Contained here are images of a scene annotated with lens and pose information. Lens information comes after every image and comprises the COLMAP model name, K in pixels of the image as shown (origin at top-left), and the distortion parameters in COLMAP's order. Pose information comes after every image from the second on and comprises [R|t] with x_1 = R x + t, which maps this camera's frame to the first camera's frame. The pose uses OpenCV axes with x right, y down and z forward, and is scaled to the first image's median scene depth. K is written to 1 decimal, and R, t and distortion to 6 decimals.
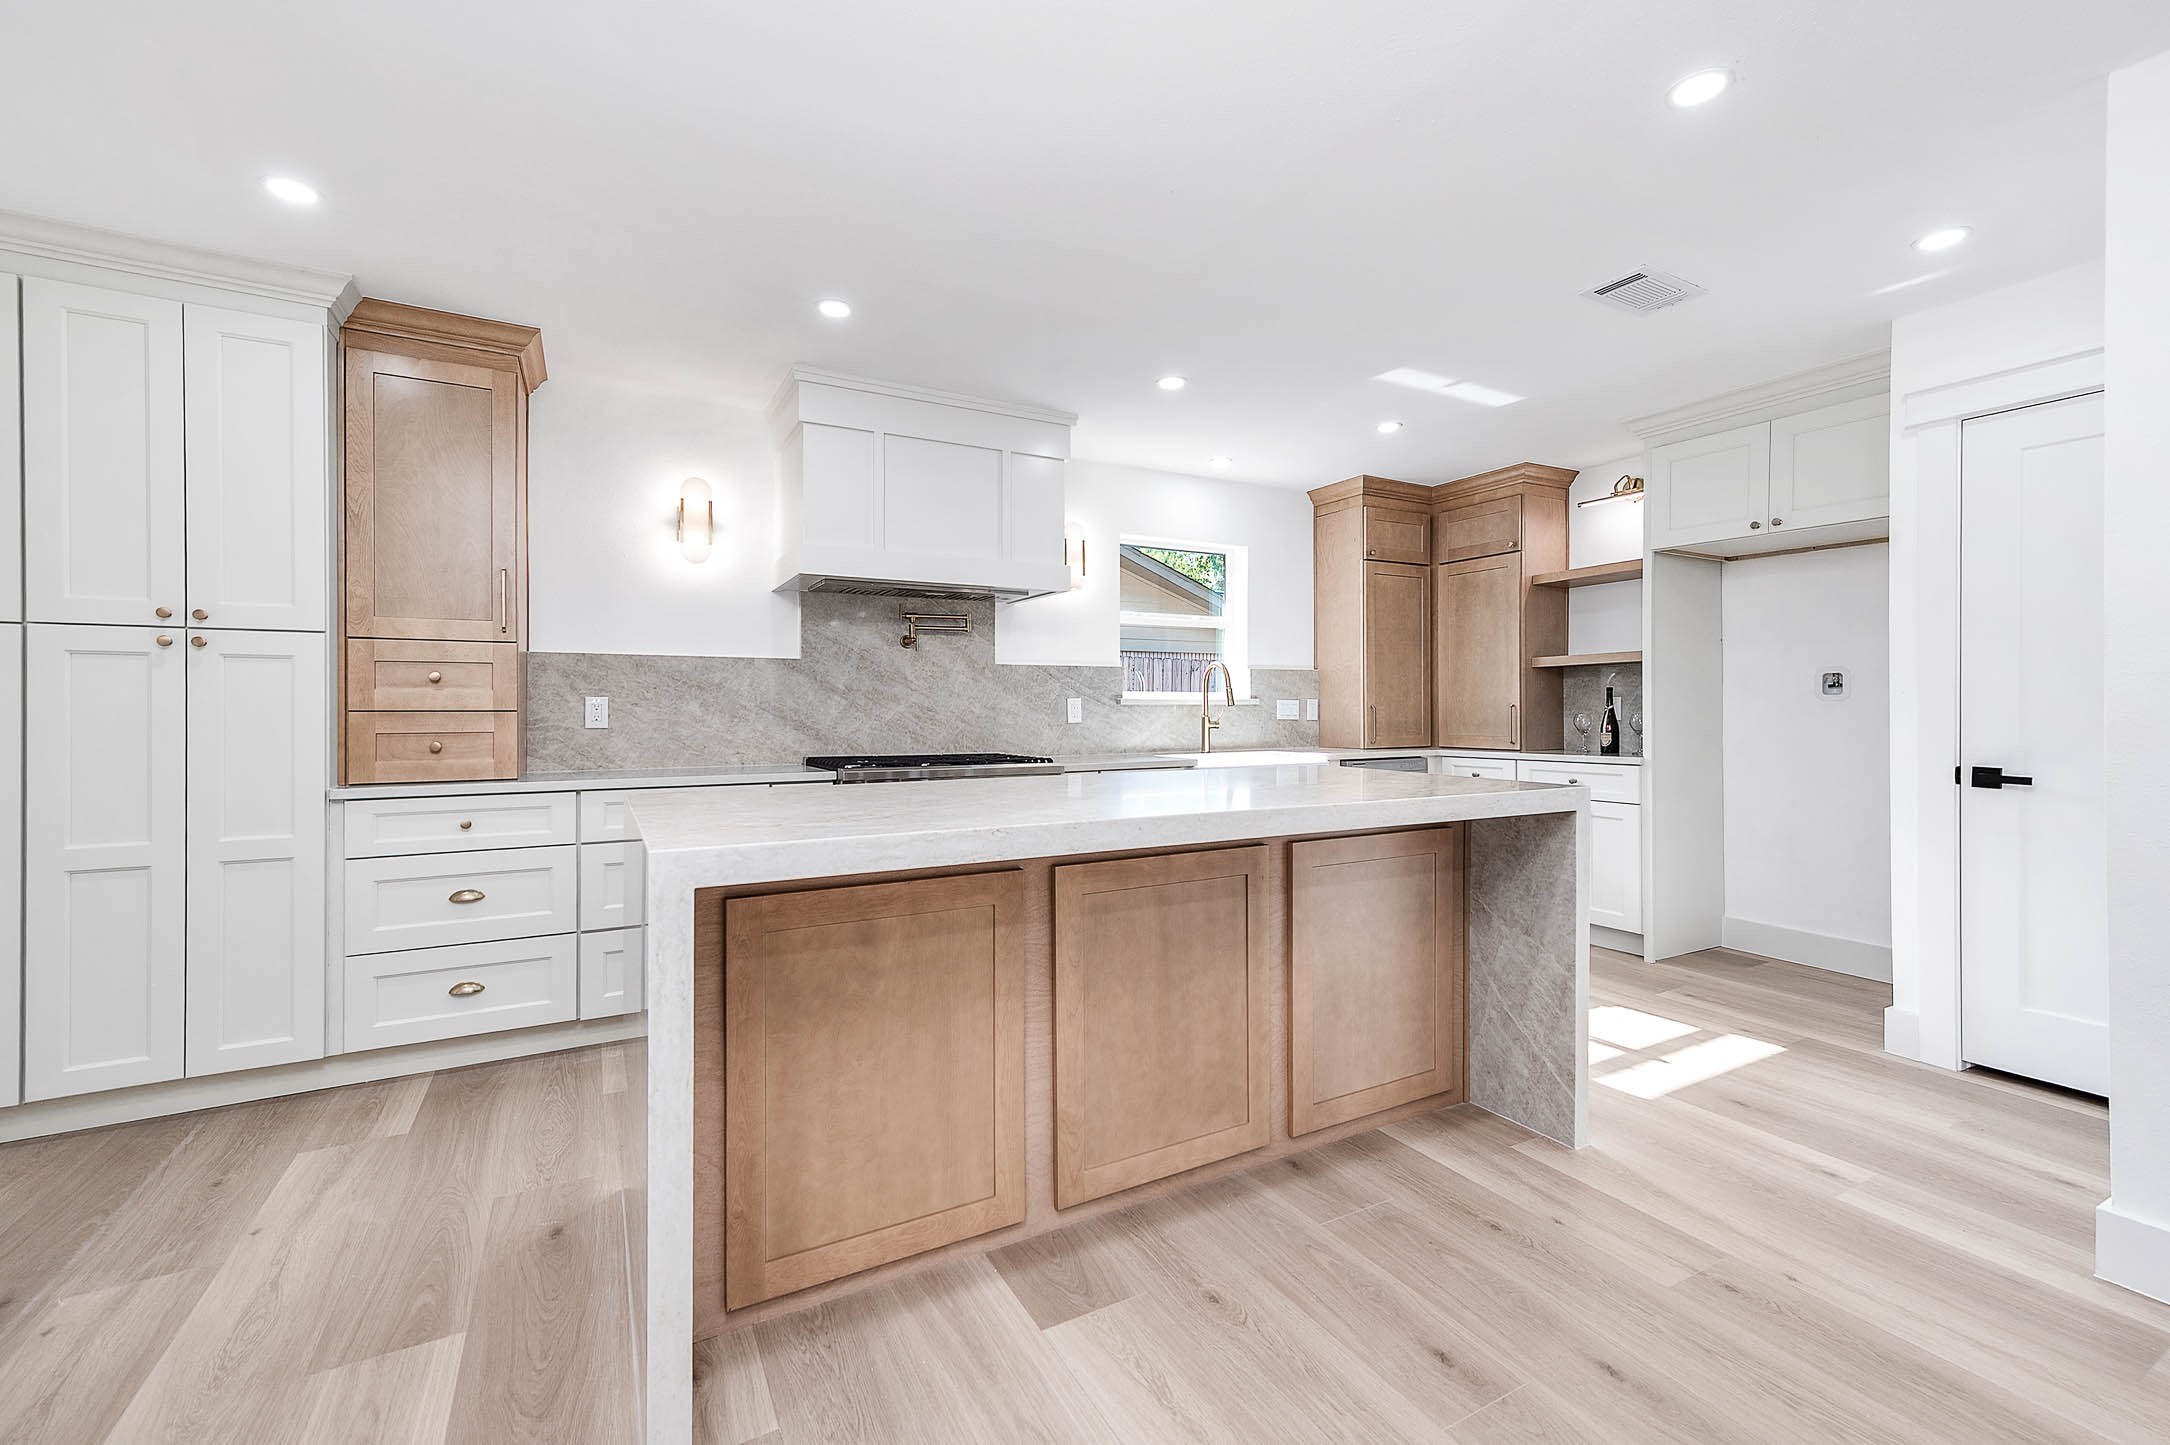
lens RADIAL K [[909.2, 0, 1078.9], [0, 909.2, 707.1], [0, 0, 1]] dist [0.007371, 0.000836]
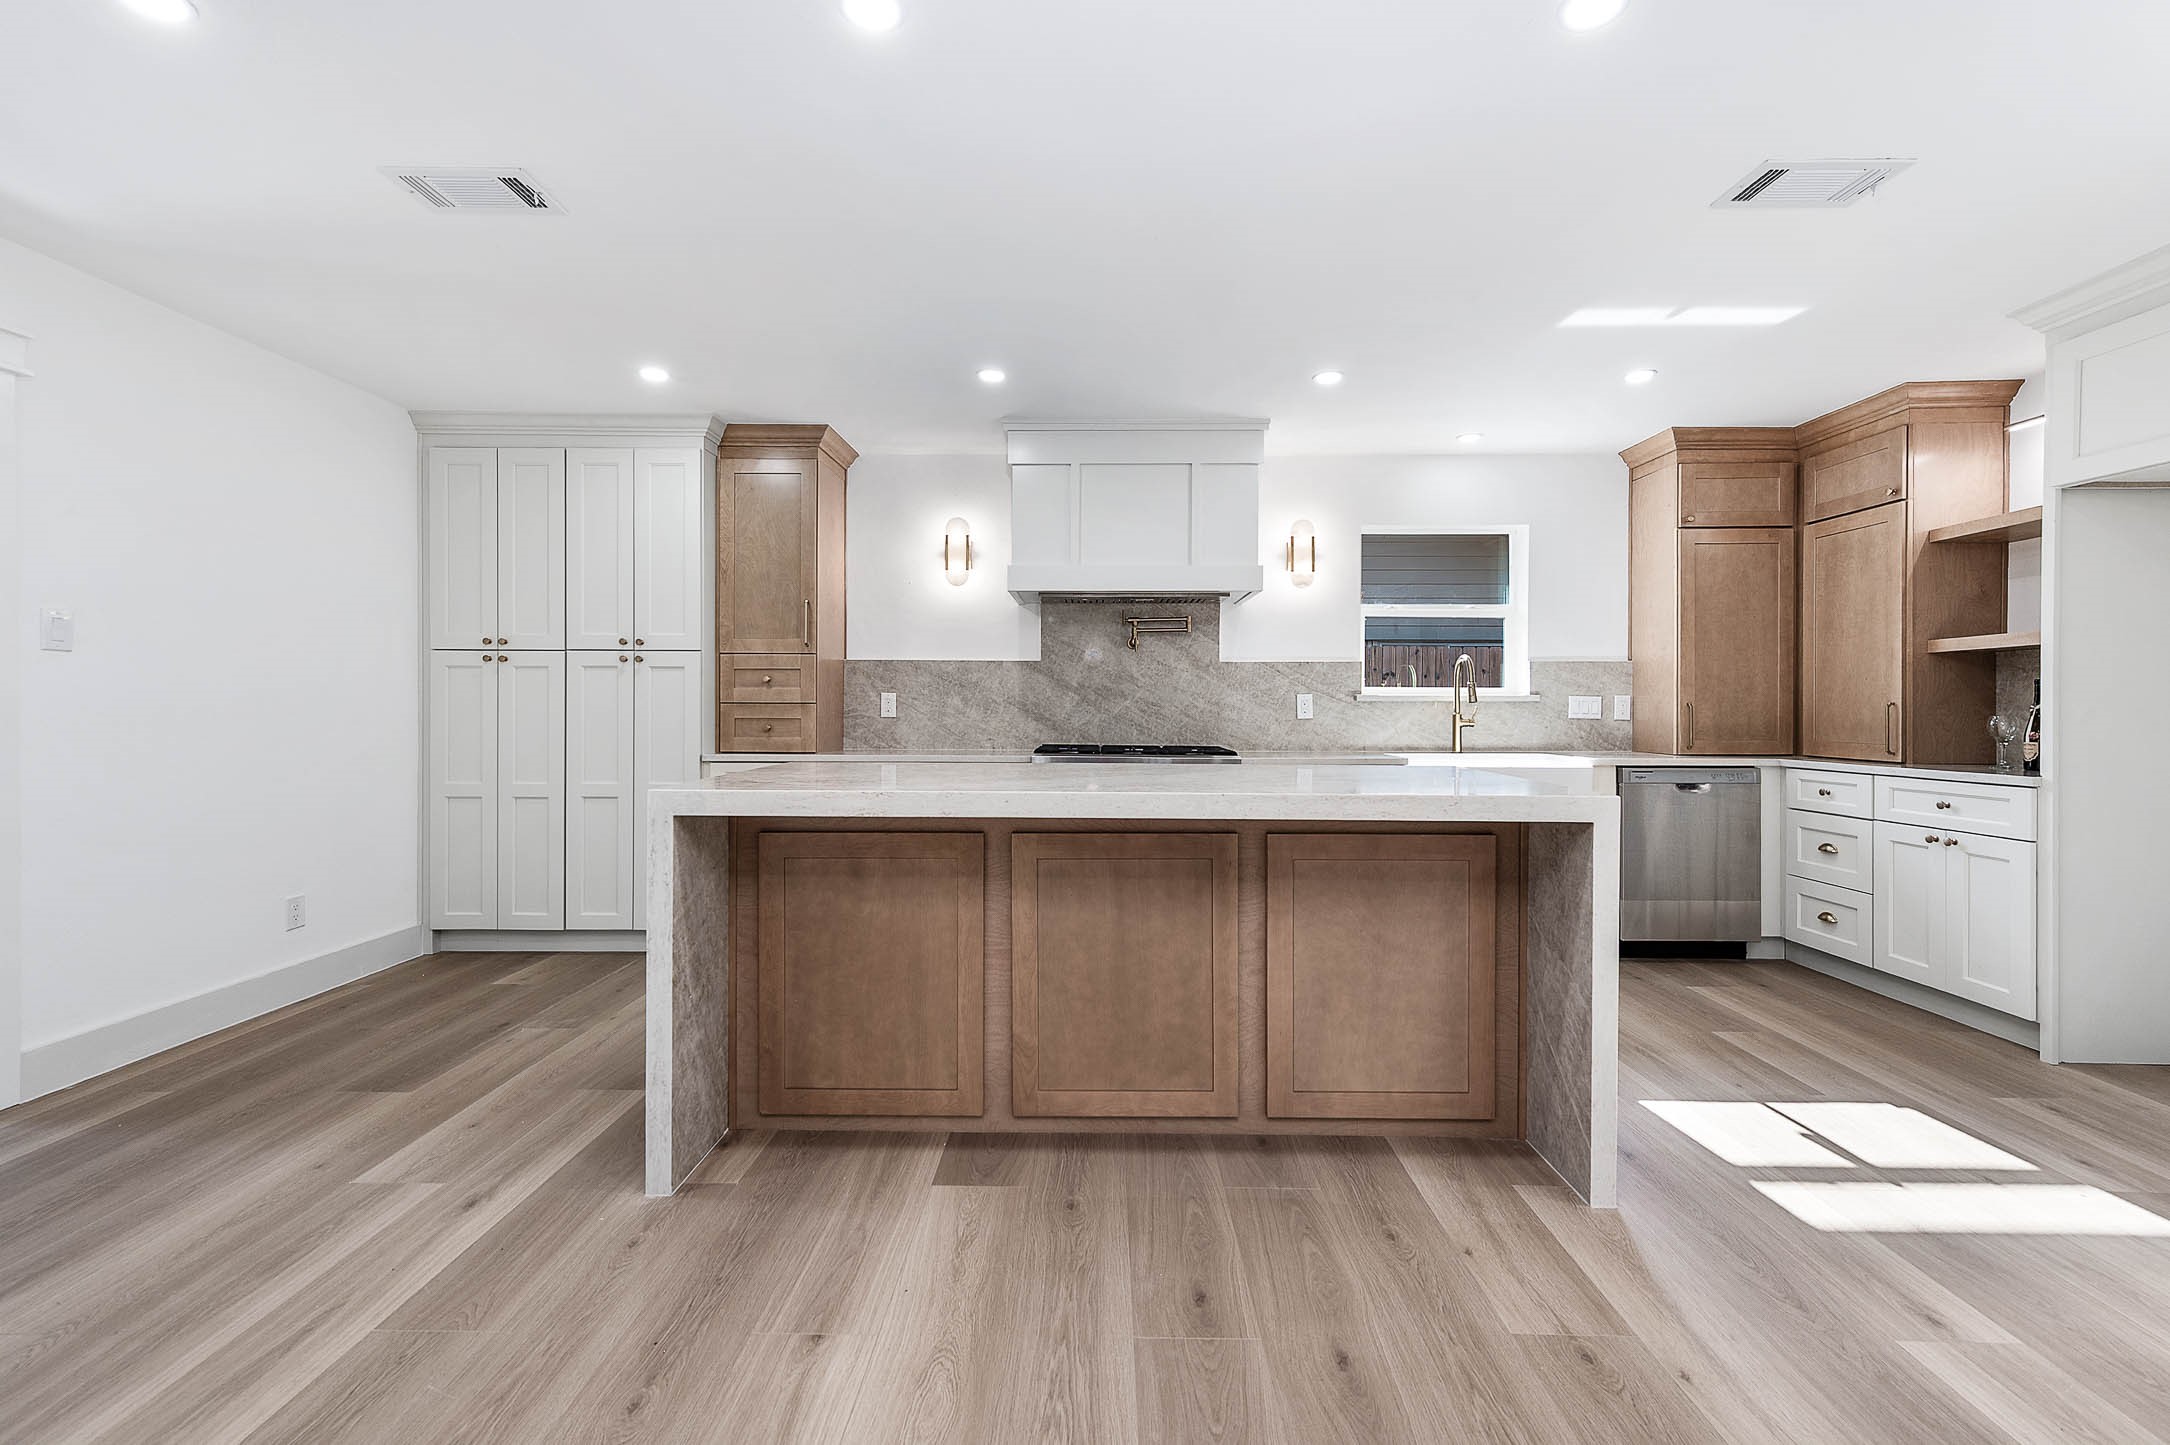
lens RADIAL K [[909.2, 0, 1079.2], [0, 909.2, 712.0], [0, 0, 1]] dist [0.007371, 0.000836]
pose [[0.869188, 0.009987, -0.494381, 0.337913], [-0.004972, 0.999922, 0.011457, -0.000319], [0.494457, -0.007500, 0.869170, -0.003951]]
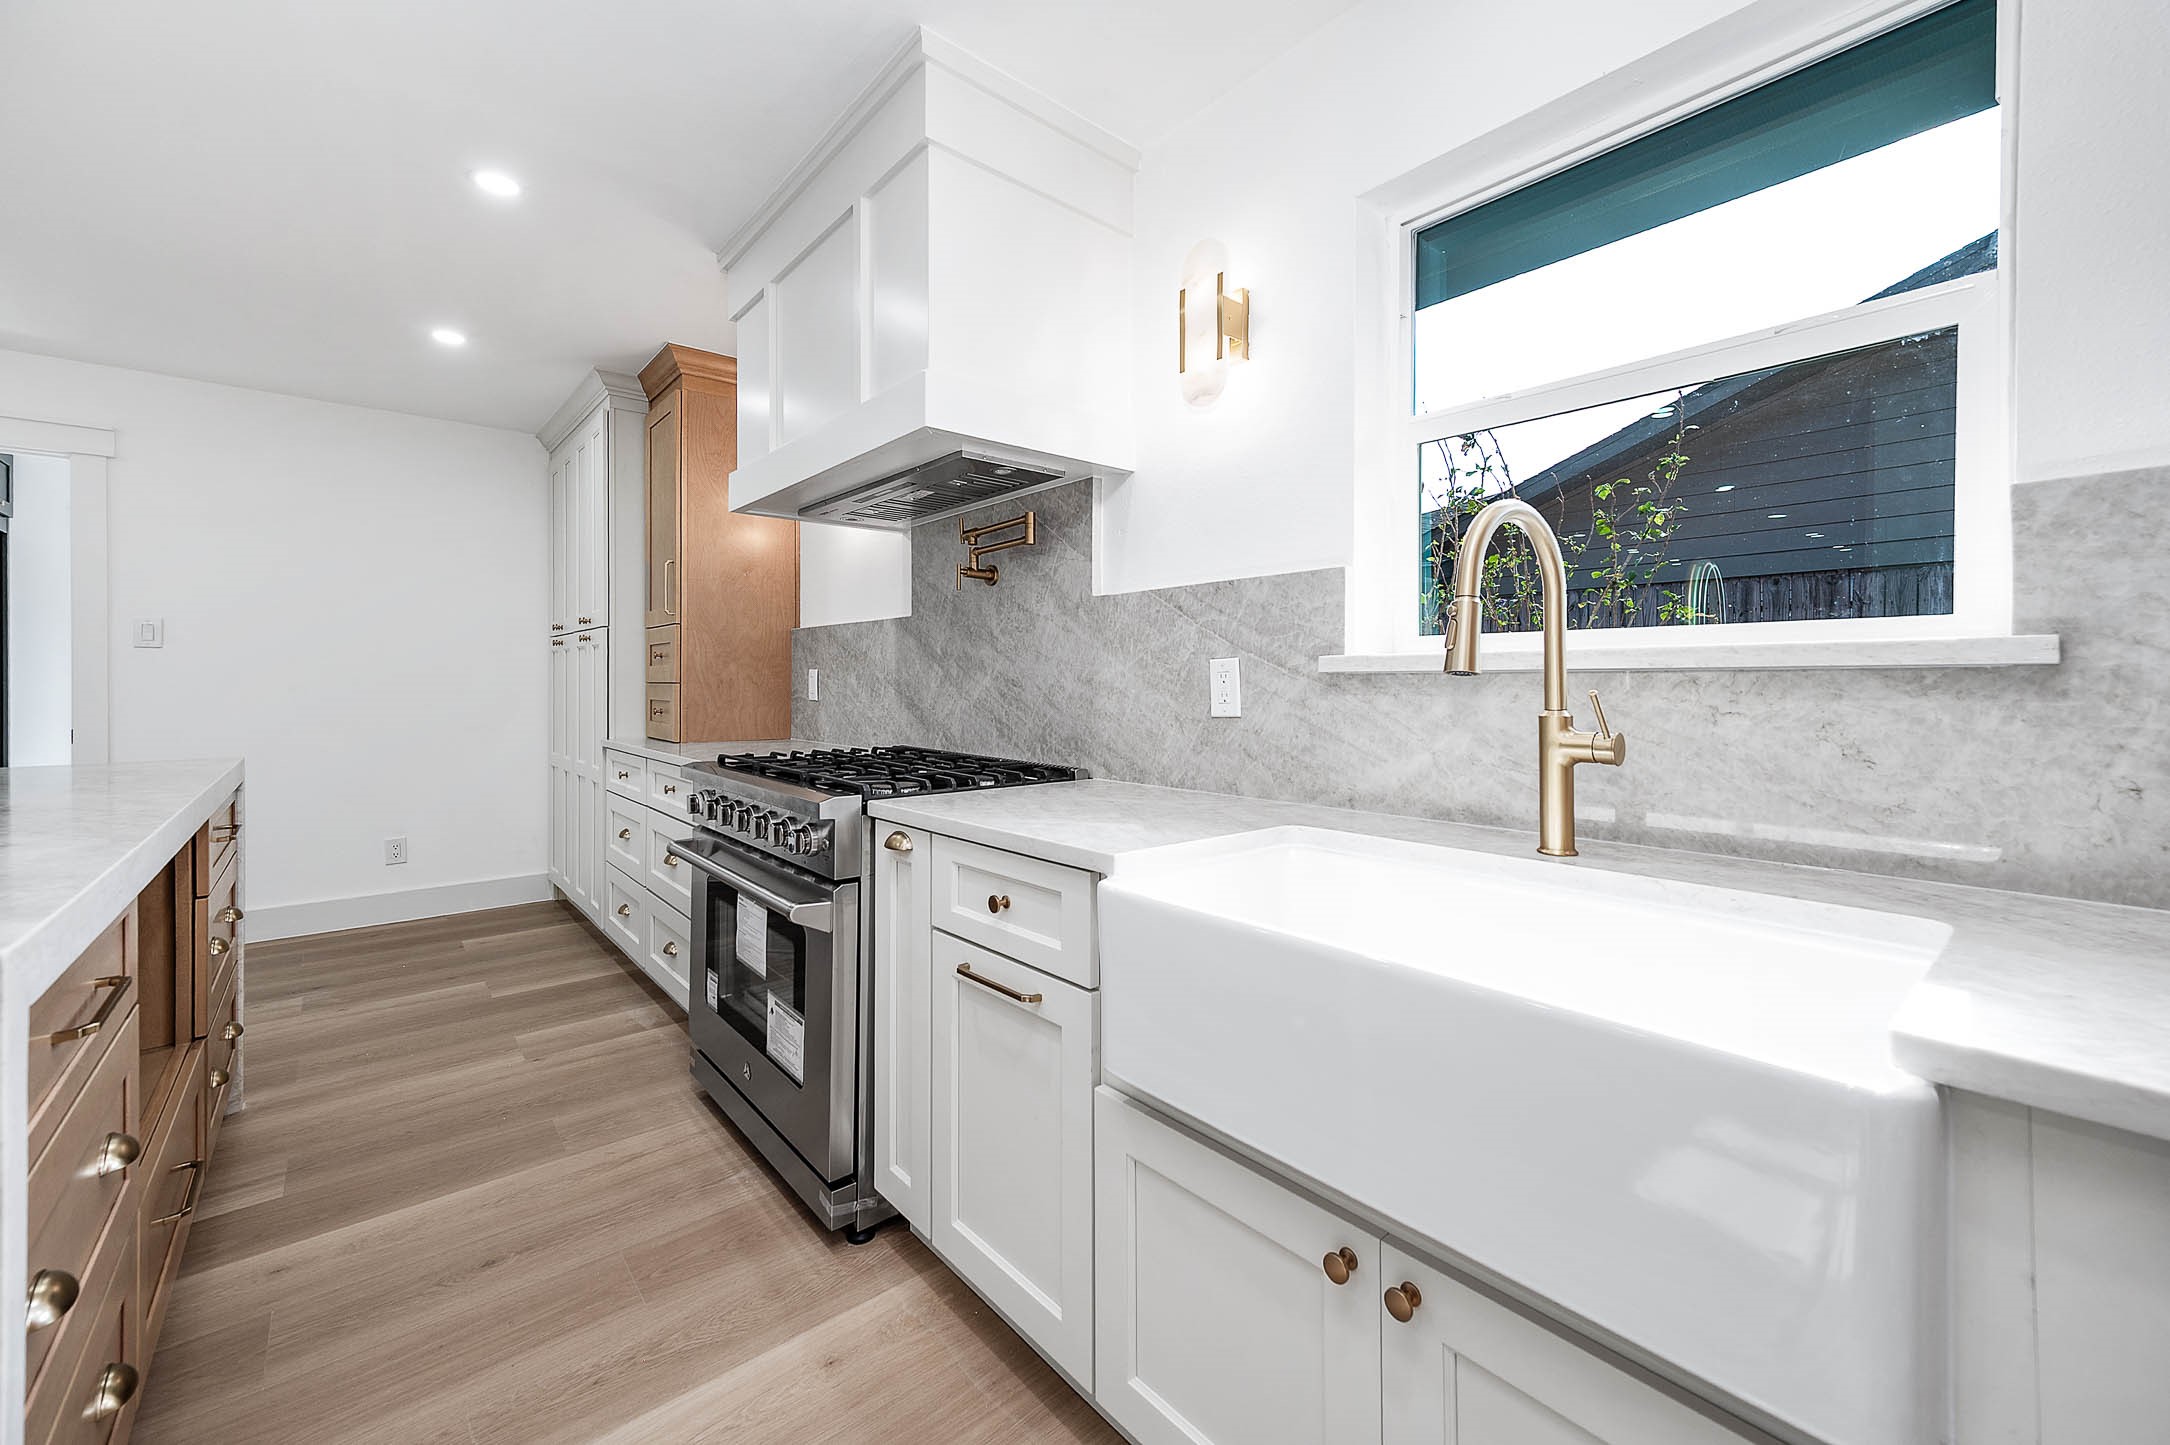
lens RADIAL K [[852.8, 0, 1103.8], [0, 852.8, 679.5], [0, 0, 1]] dist [0.010016, 0.000087]
pose [[0.216197, 0.002261, -0.976347, 0.450983], [0.004878, 0.999982, 0.003396, -0.001640], [0.976338, -0.005497, 0.216182, 1.047509]]
